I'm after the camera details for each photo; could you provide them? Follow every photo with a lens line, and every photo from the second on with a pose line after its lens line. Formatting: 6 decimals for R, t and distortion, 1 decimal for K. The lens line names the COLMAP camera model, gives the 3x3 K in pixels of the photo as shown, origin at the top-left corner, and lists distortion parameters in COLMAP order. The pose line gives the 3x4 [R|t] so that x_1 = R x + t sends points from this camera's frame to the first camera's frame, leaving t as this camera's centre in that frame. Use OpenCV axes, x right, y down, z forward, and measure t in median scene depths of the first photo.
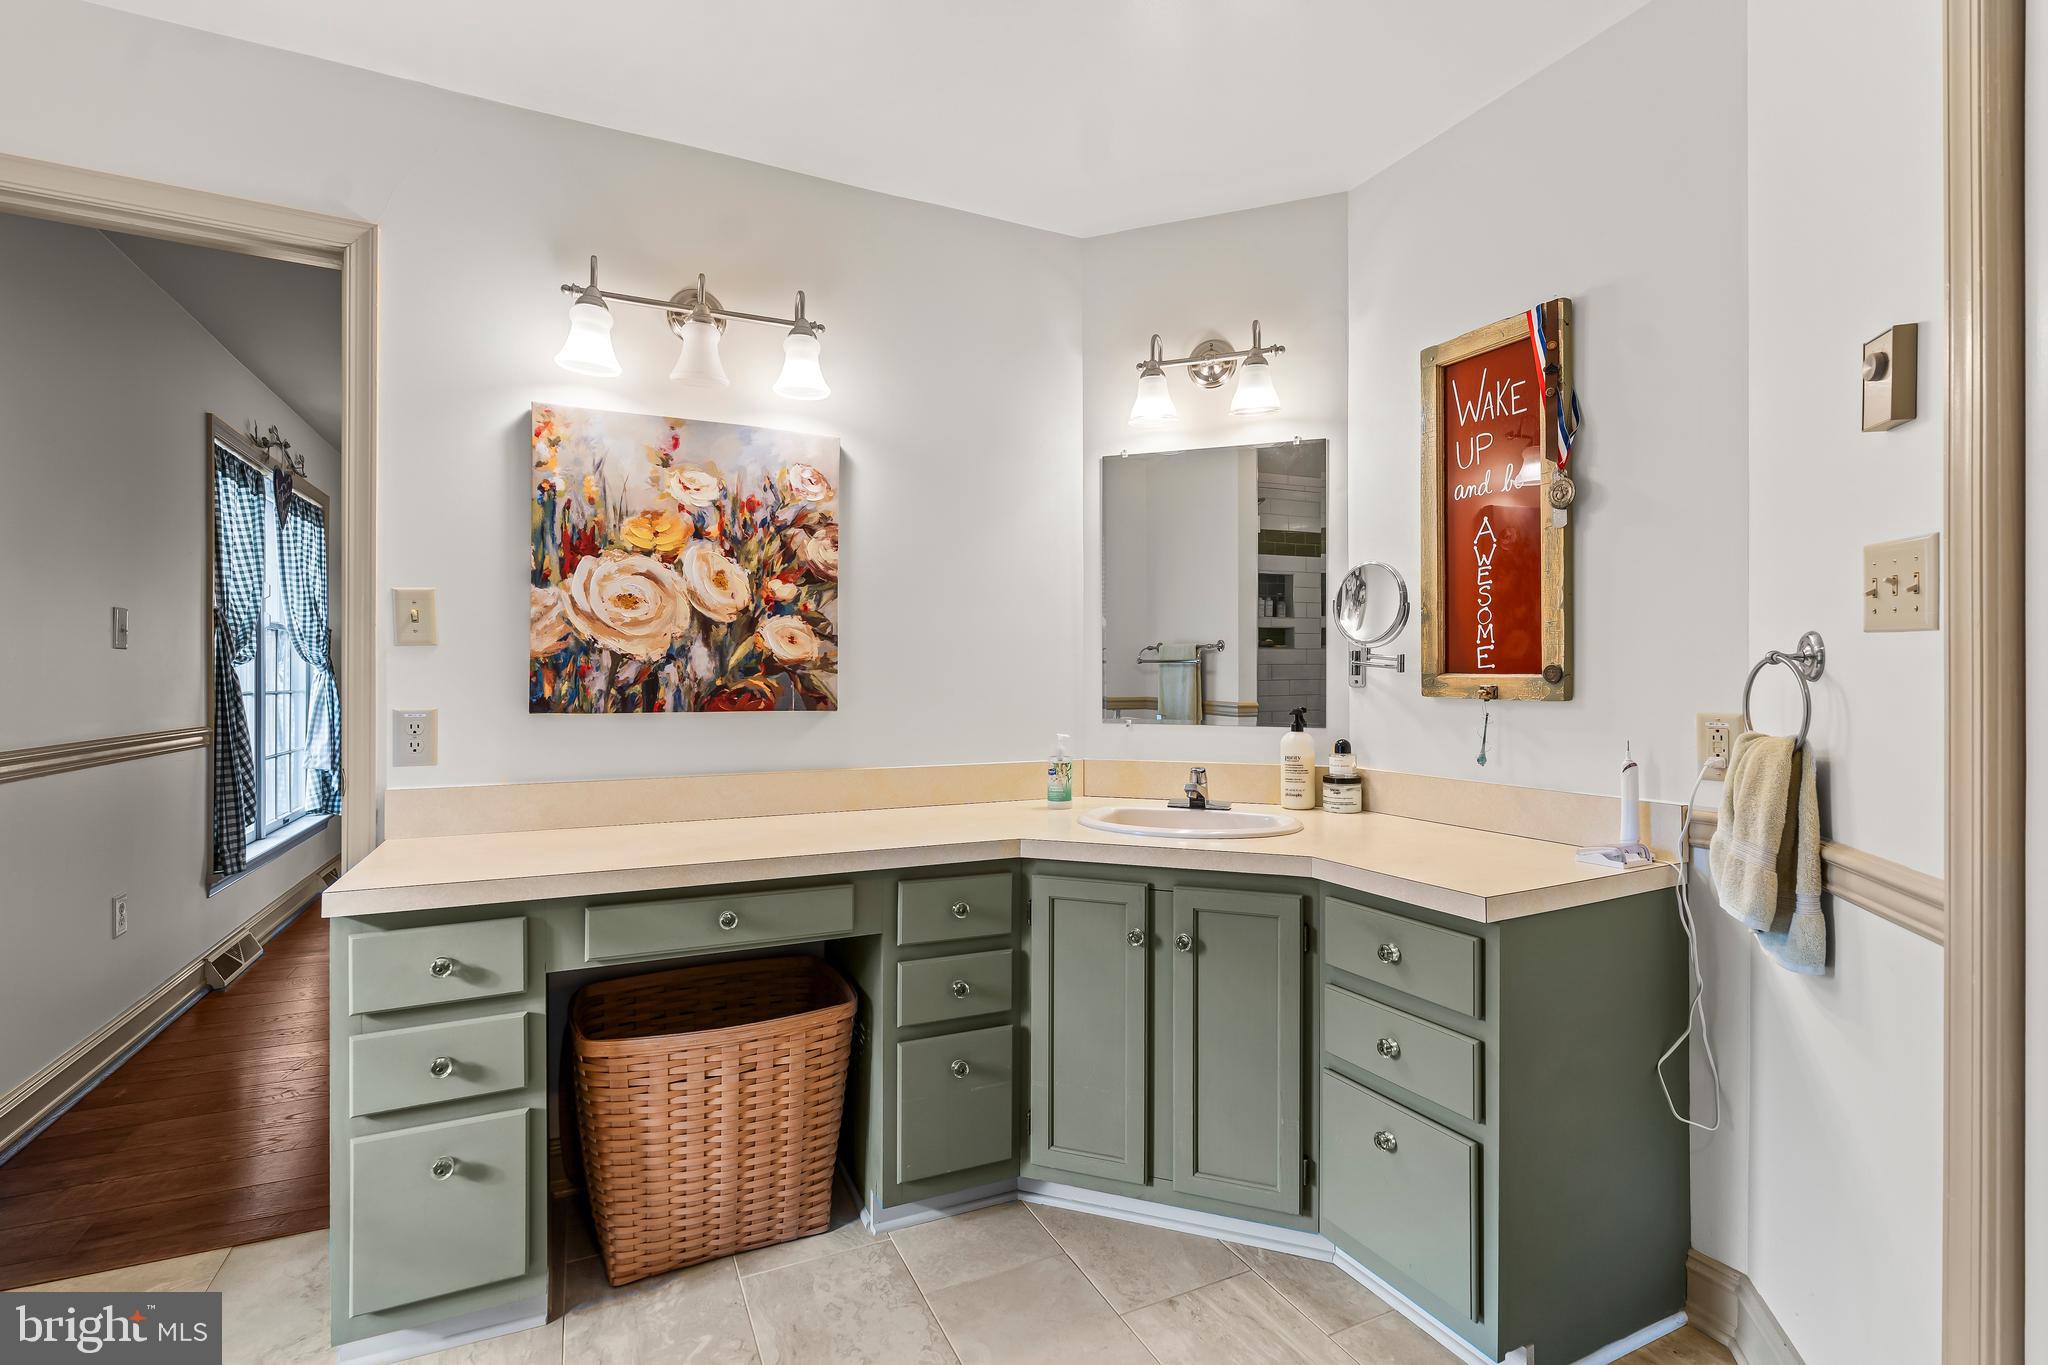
lens RADIAL K [[933.1, 0, 1028.7], [0, 933.1, 677.5], [0, 0, 1]] dist [-0.010459, 0.003847]
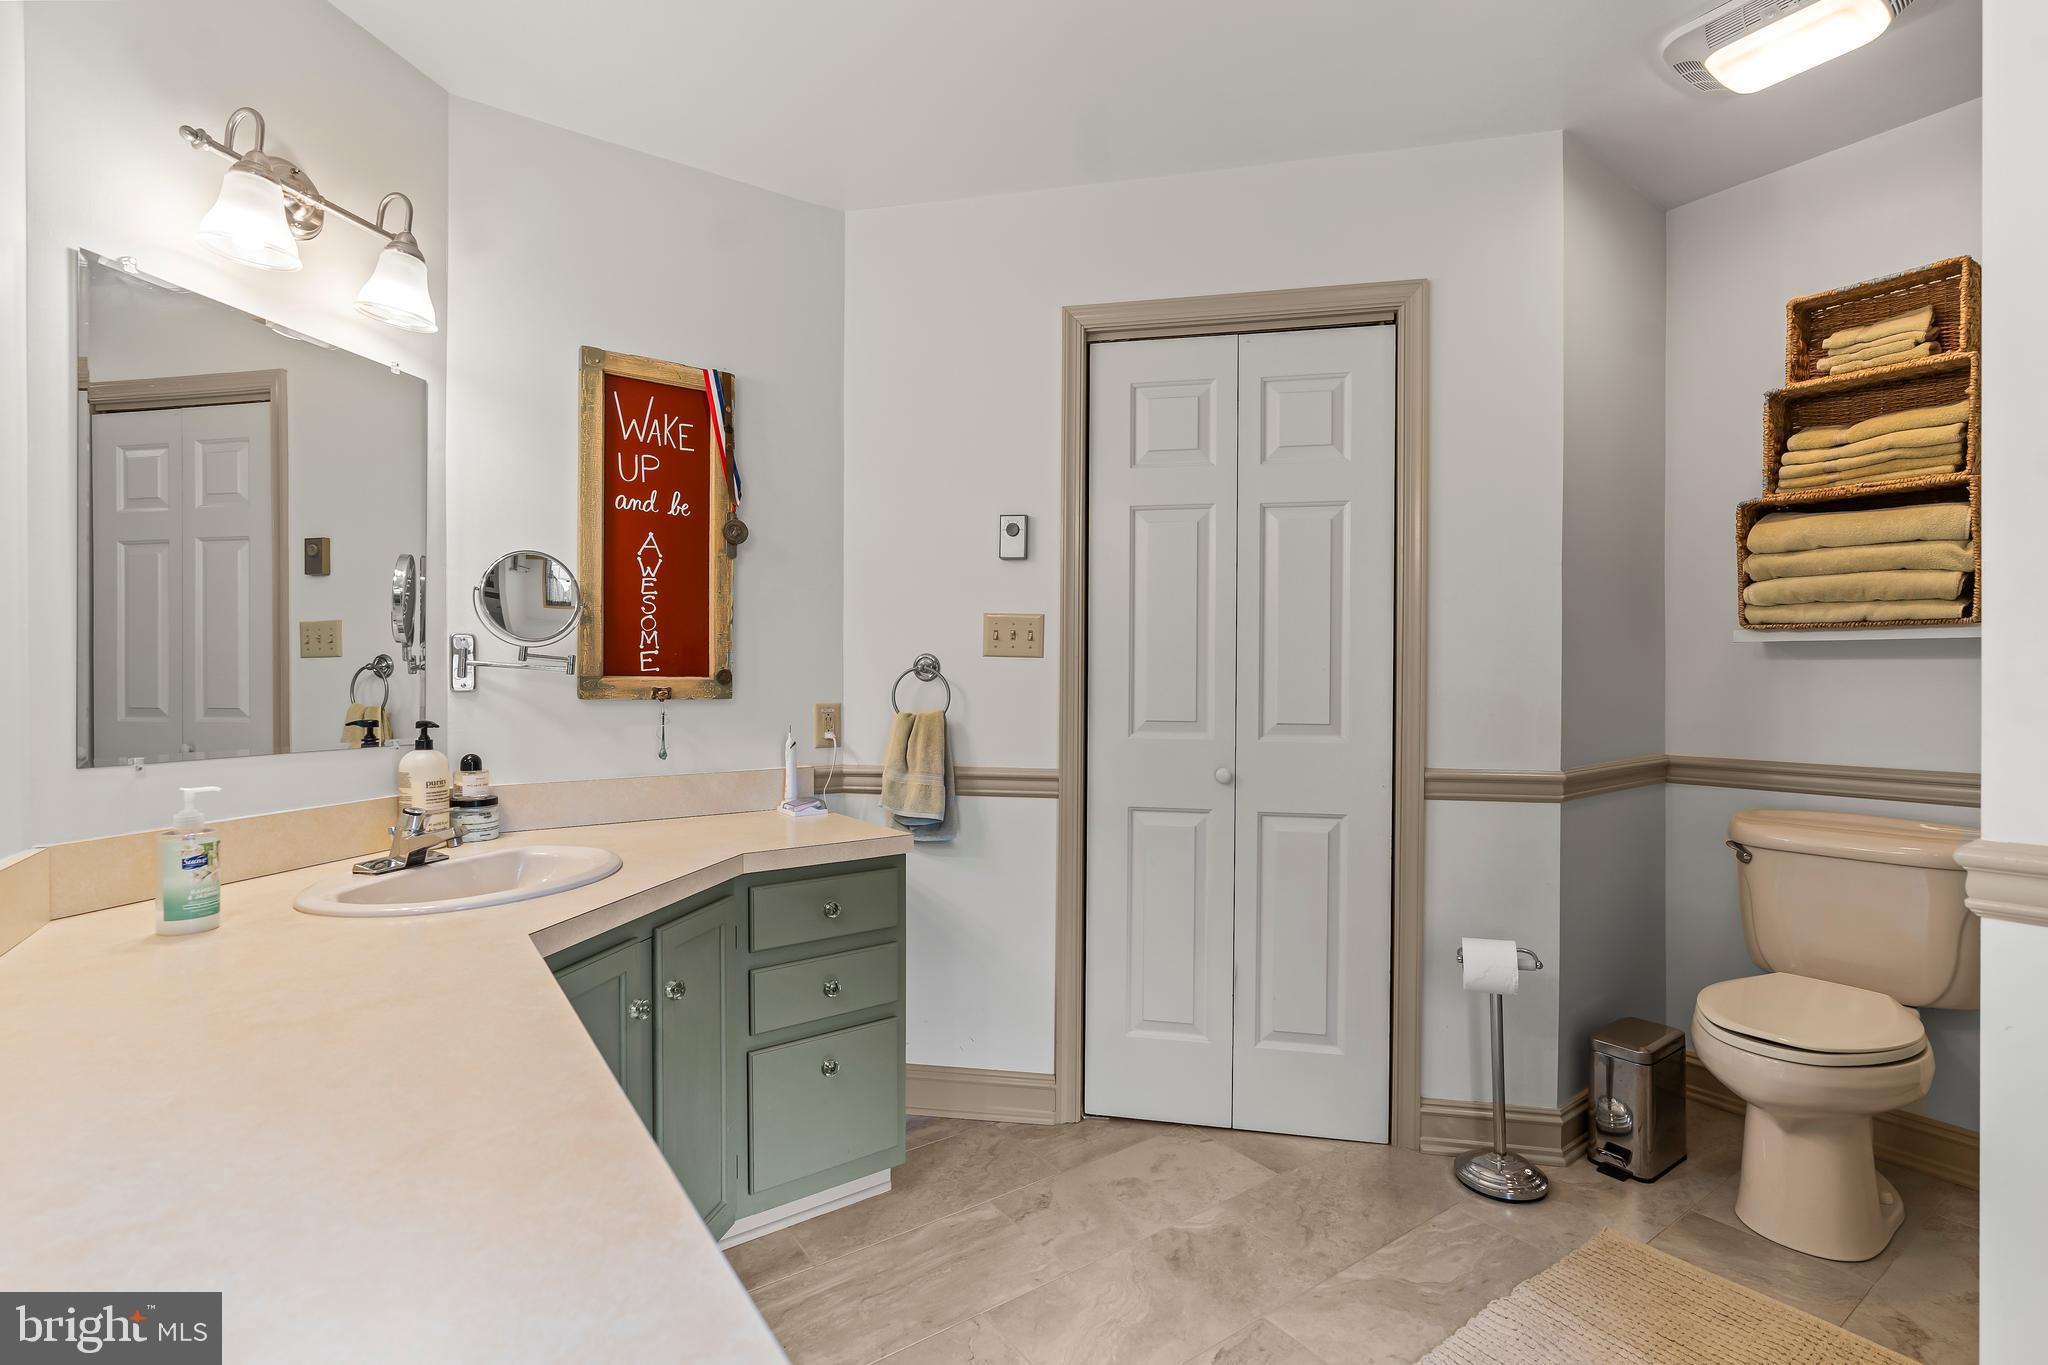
lens RADIAL K [[933.1, 0, 1030.5], [0, 933.1, 683.2], [0, 0, 1]] dist [-0.010459, 0.003847]
pose [[-0.156025, -0.004409, 0.987743, -0.655424], [0.001669, 0.999987, 0.004728, -0.000595], [-0.987752, 0.002386, -0.156016, 0.729825]]
